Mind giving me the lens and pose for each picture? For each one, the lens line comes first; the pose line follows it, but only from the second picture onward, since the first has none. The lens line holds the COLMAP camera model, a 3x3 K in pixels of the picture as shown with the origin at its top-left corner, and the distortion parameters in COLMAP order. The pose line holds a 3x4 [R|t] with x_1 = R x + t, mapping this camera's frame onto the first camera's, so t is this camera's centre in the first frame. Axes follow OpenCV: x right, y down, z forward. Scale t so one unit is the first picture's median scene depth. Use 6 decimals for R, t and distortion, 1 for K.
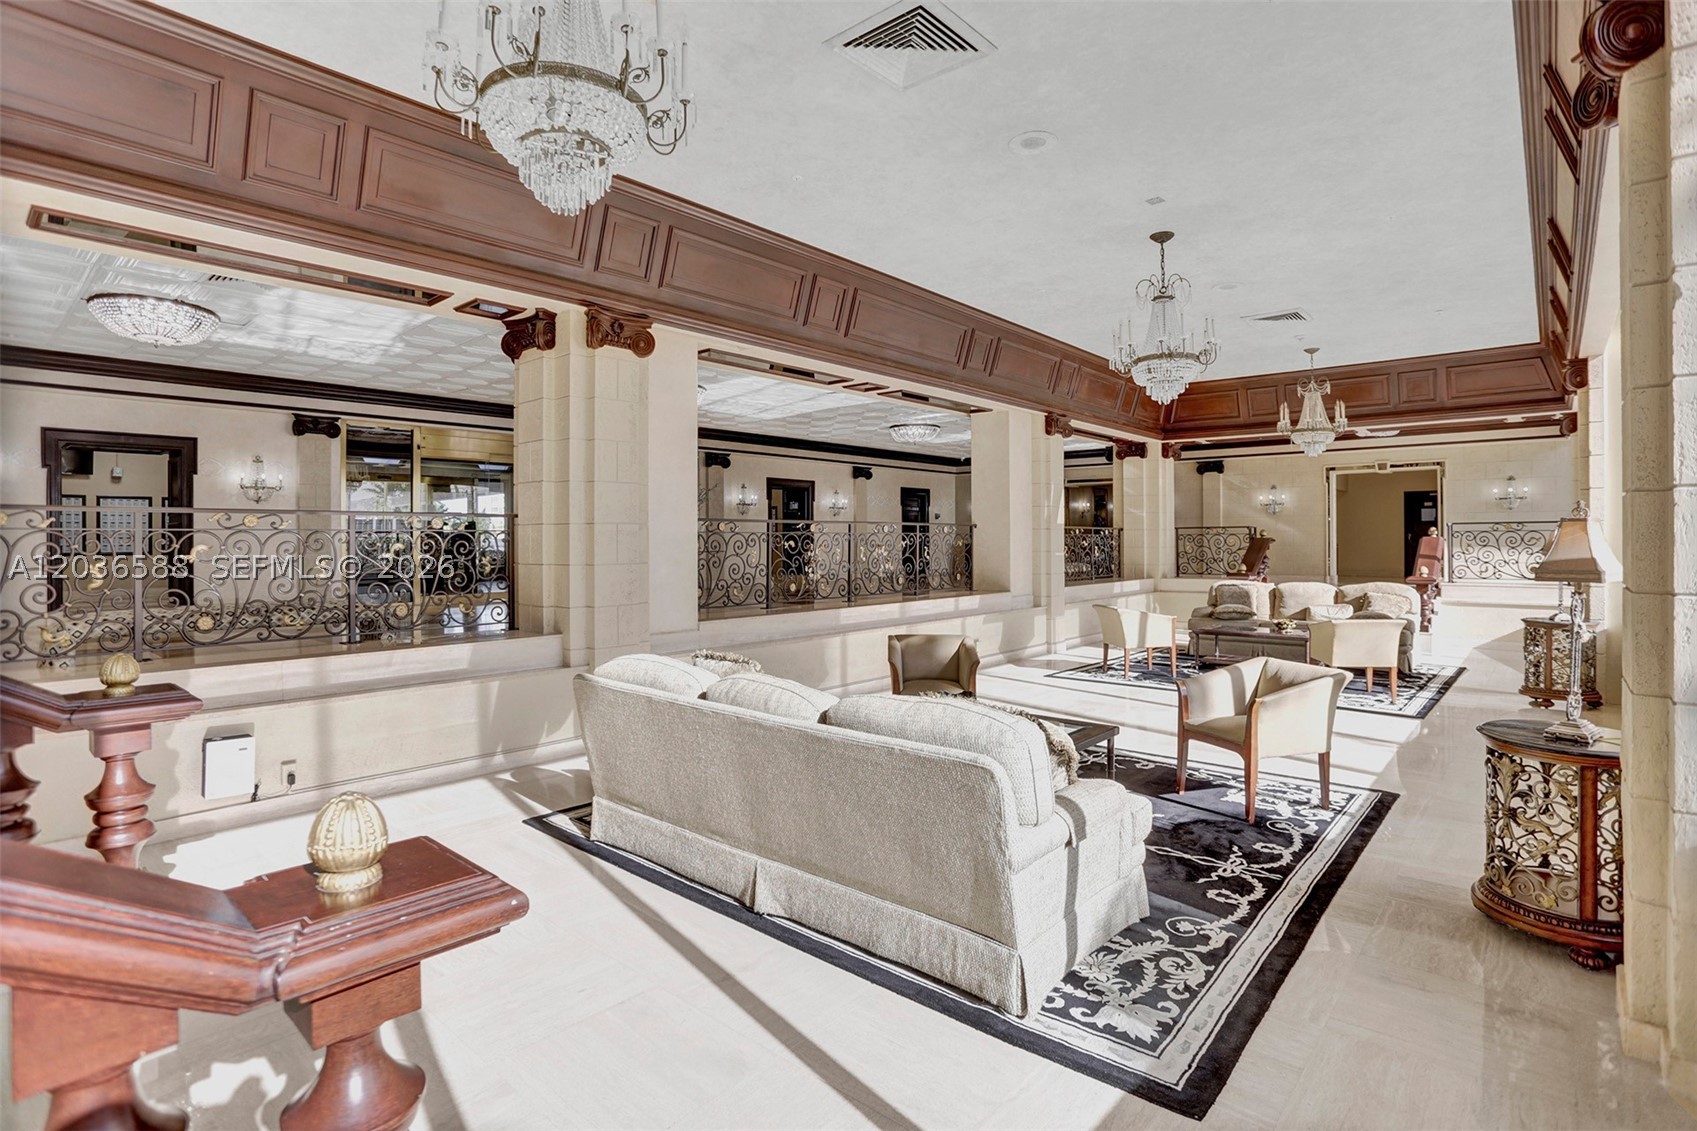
lens RADIAL K [[819.2, 0, 849.6], [0, 819.2, 507.2], [0, 0, 1]] dist [-0.000034, -0.000063]
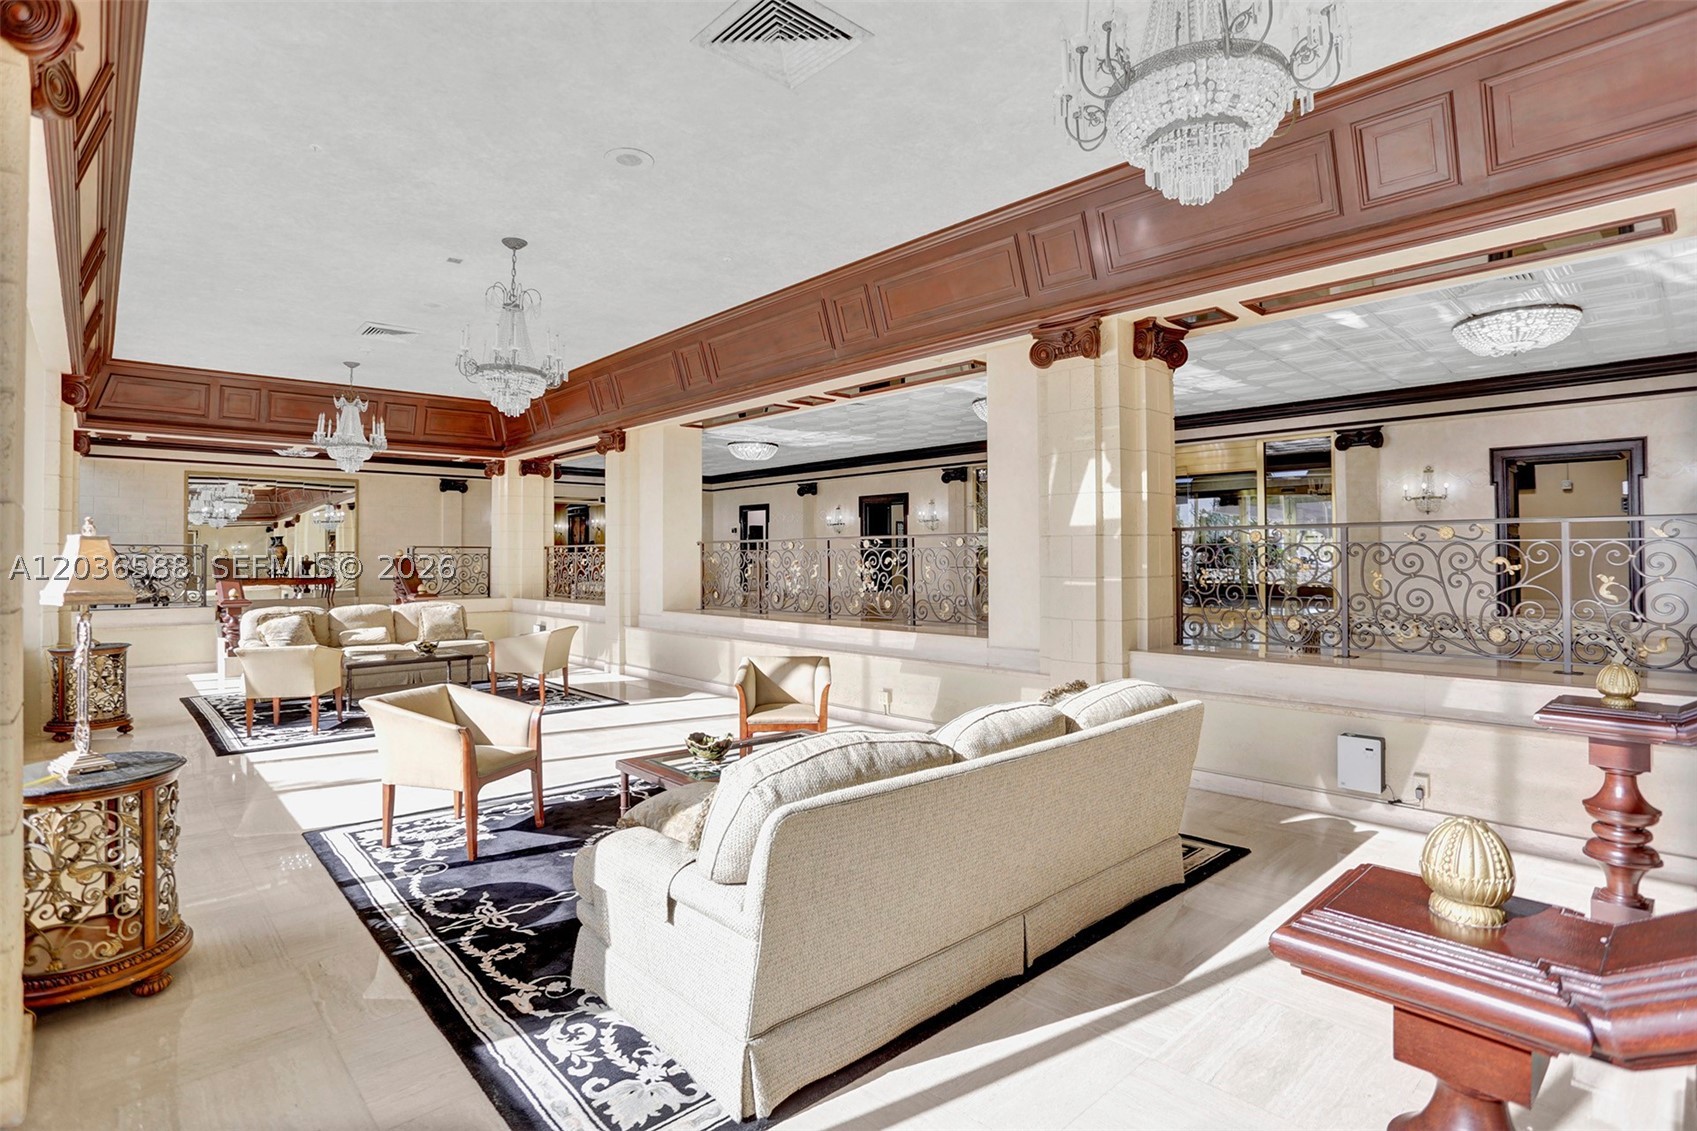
lens RADIAL K [[835.3, 0, 848.5], [0, 835.3, 565.5], [0, 0, 1]] dist [-0.026742, 0.000615]
pose [[-0.125081, 0.020666, -0.991931, 1.025272], [0.040363, 0.999061, 0.015725, 0.036981], [0.991325, -0.038070, -0.125798, 1.179048]]
